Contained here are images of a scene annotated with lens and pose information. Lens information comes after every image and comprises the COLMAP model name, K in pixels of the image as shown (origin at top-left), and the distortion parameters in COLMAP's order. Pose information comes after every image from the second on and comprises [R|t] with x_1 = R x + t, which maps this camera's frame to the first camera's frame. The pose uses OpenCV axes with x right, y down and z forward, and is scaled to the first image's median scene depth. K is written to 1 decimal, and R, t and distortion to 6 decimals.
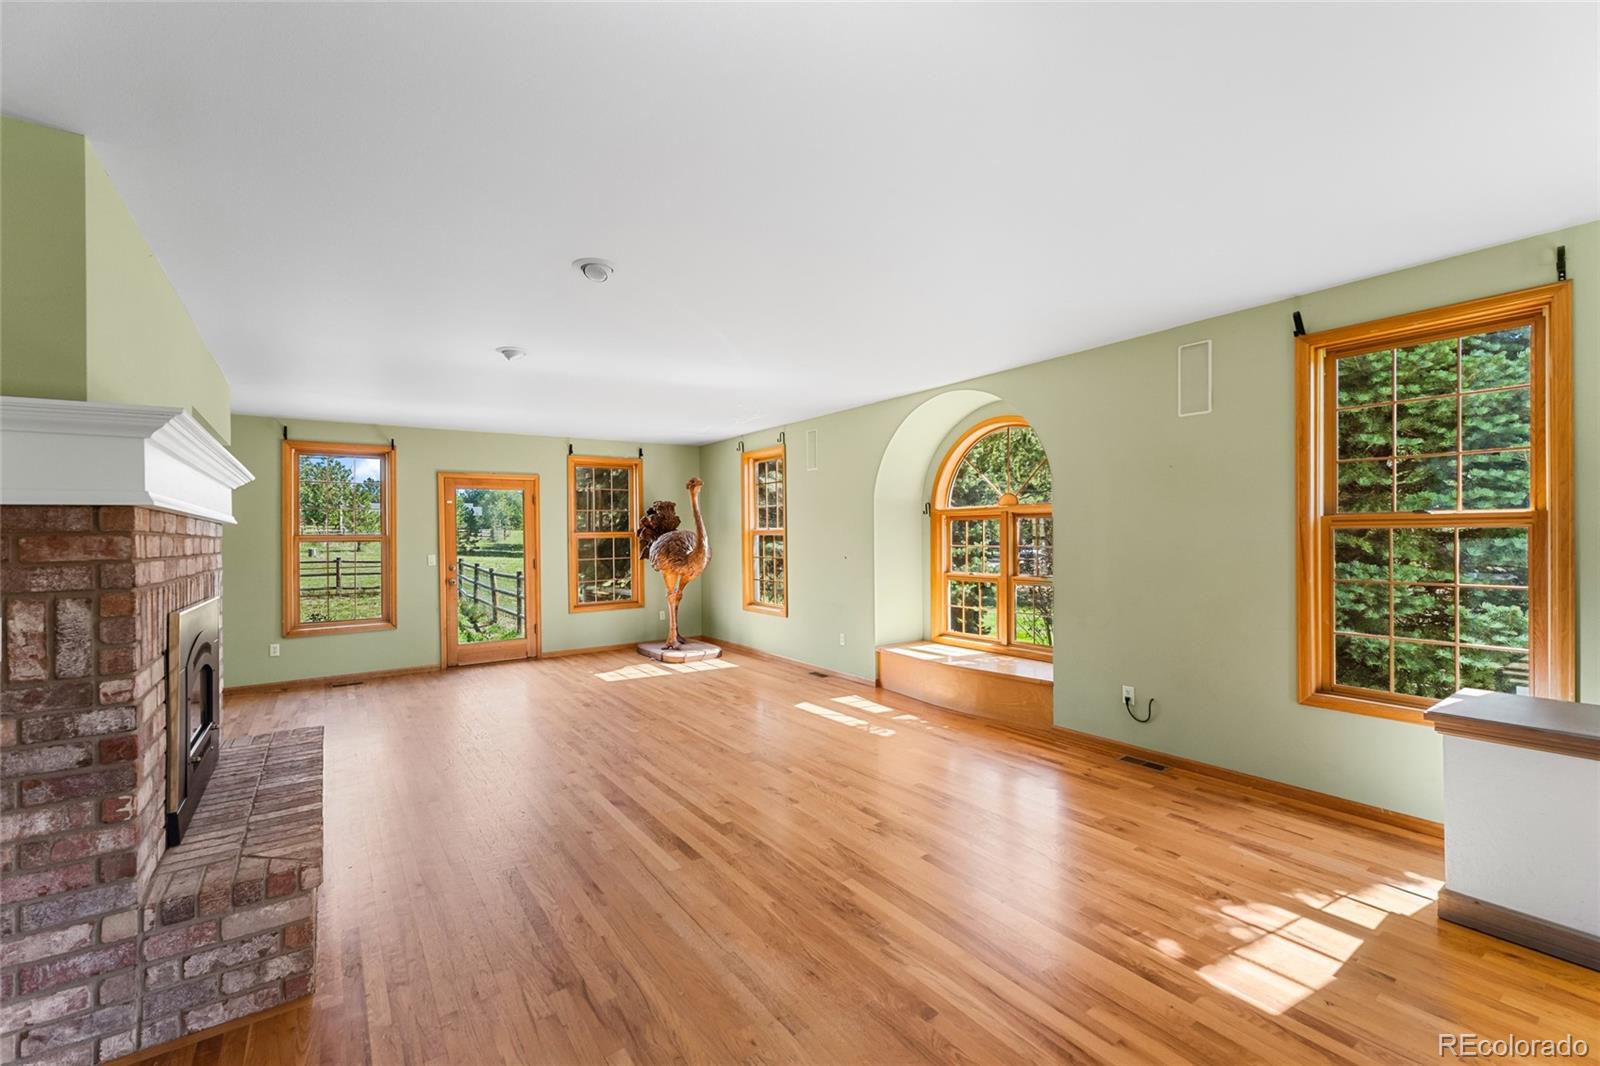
lens RADIAL K [[681.5, 0, 793.8], [0, 681.5, 537.7], [0, 0, 1]] dist [0.006901, -0.000581]
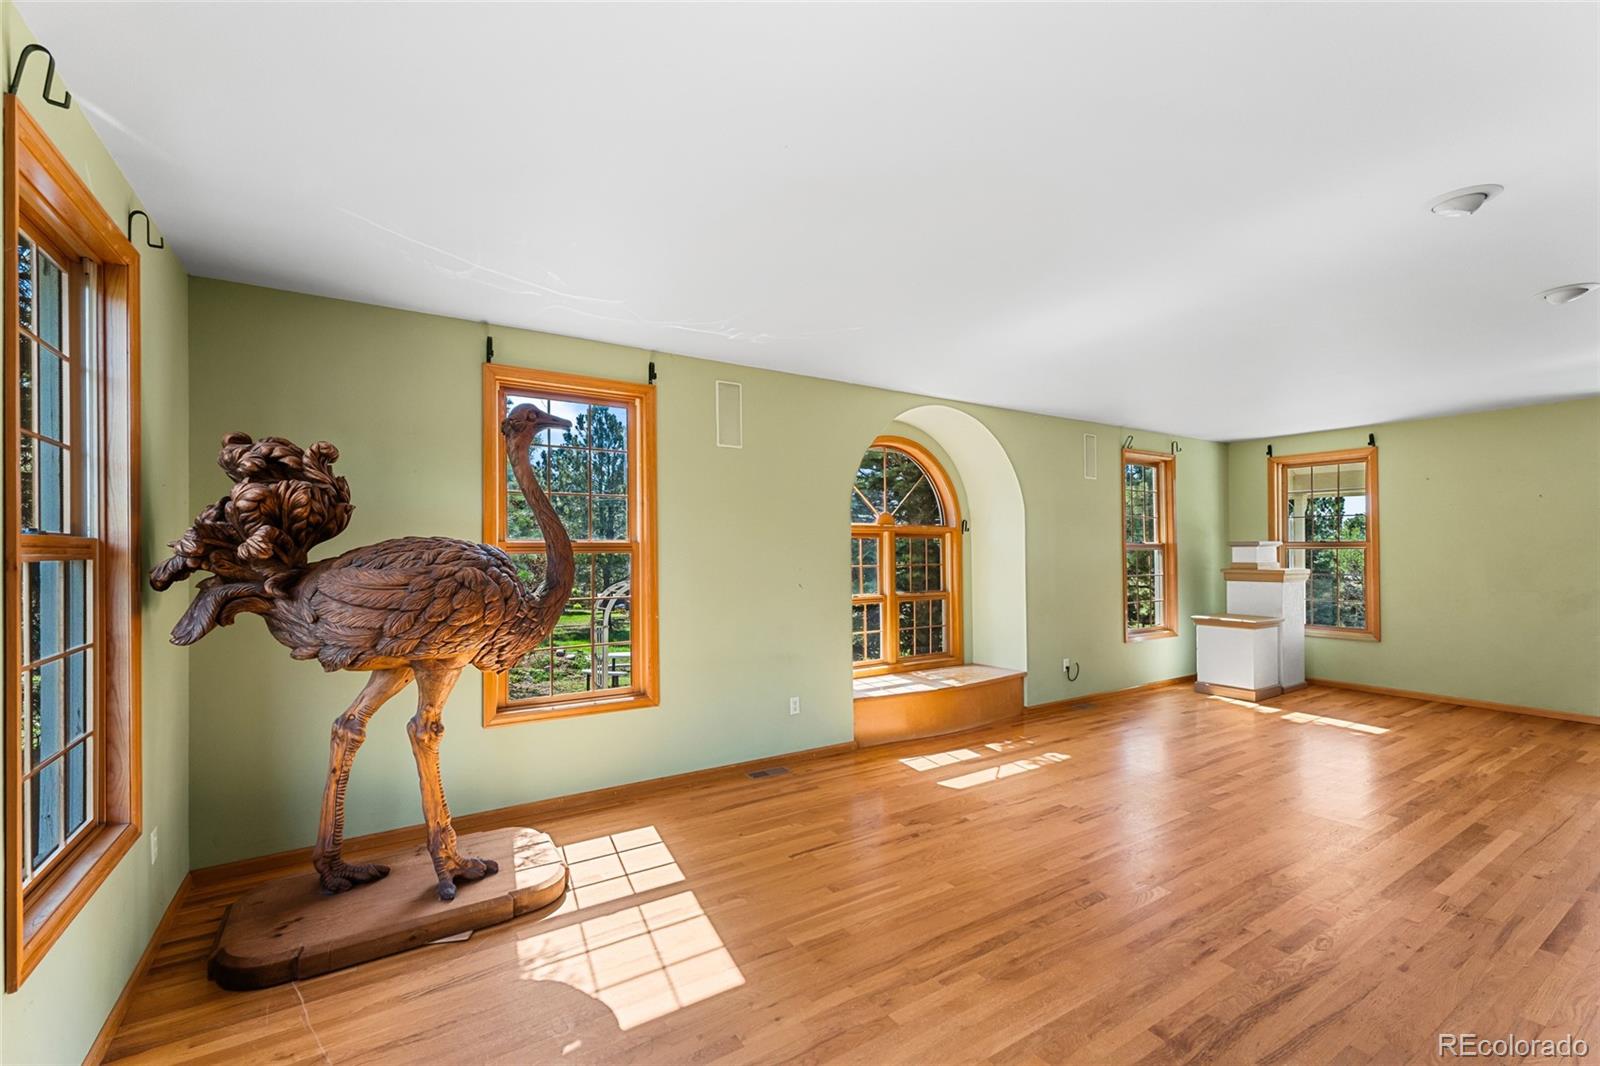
lens RADIAL K [[681.5, 0, 805.9], [0, 681.5, 546.2], [0, 0, 1]] dist [0.006901, -0.000581]
pose [[0.021847, 0.022020, 0.999519, -0.524669], [0.007060, 0.999729, -0.022179, 0.004493], [-0.999736, 0.007541, 0.021686, 0.826032]]
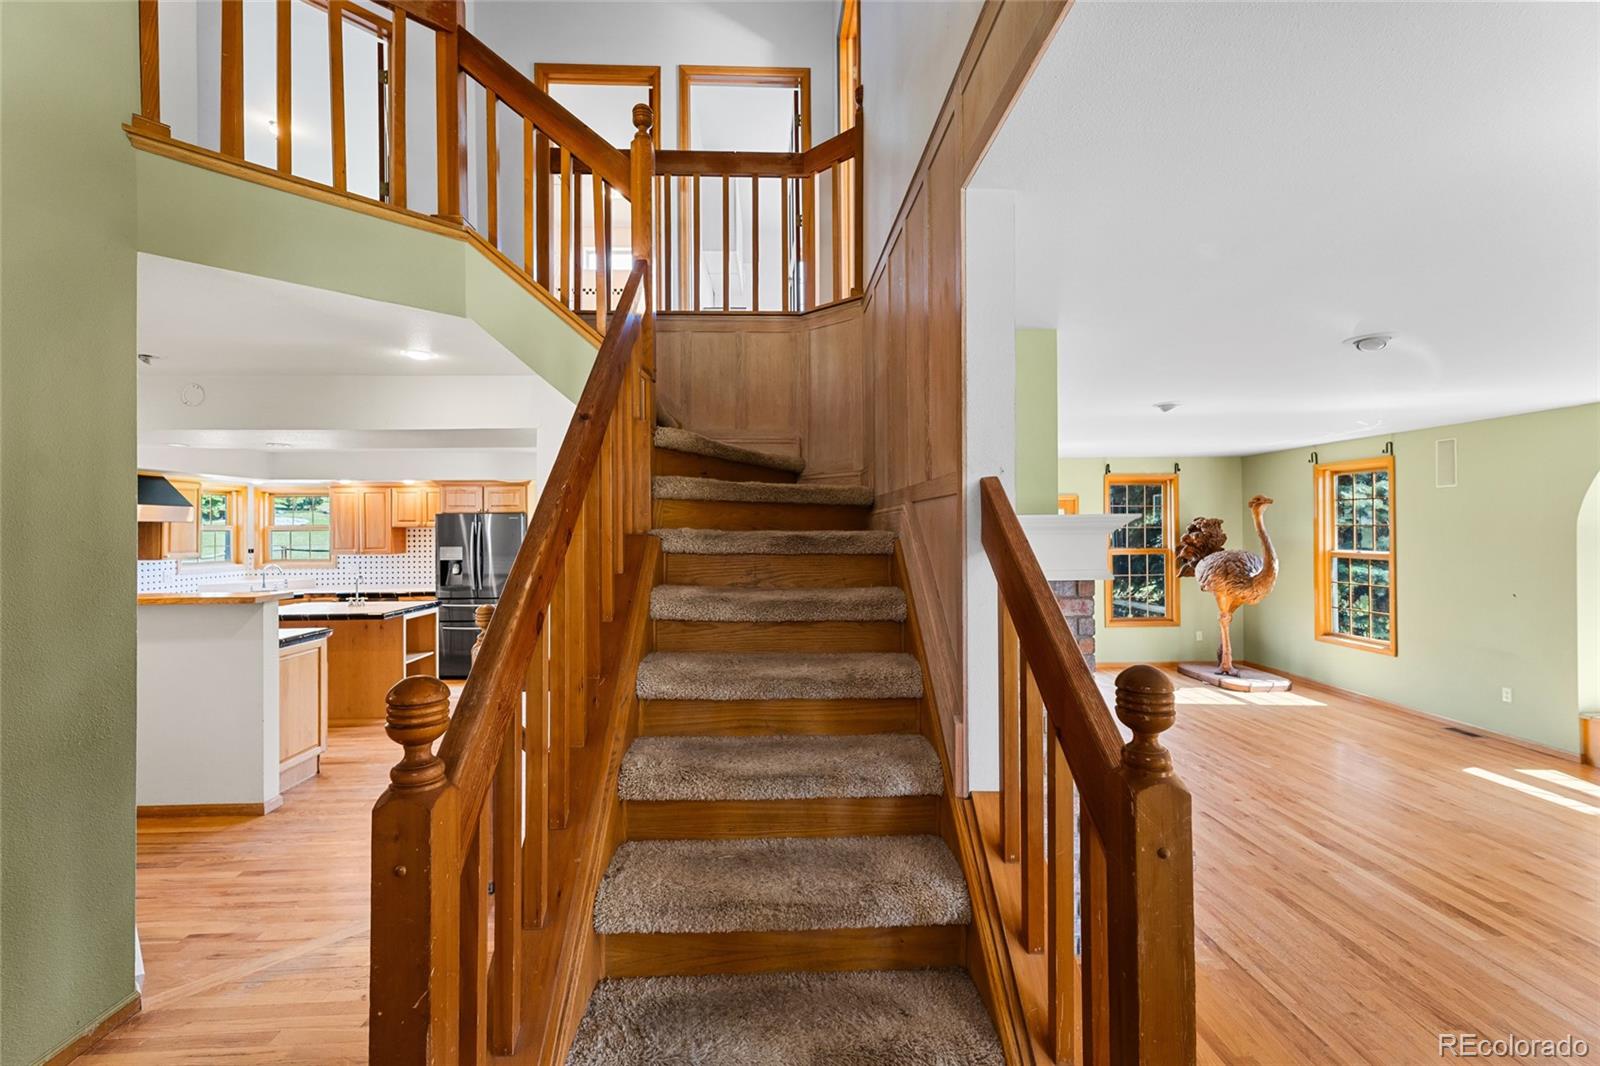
lens RADIAL K [[681.5, 0, 790.3], [0, 681.5, 523.2], [0, 0, 1]] dist [0.006901, -0.000581]
pose [[0.838064, 0.003545, -0.545560, -0.175300], [-0.009557, 0.999921, -0.008183, -0.036233], [0.545488, 0.012072, 0.838032, -0.141579]]
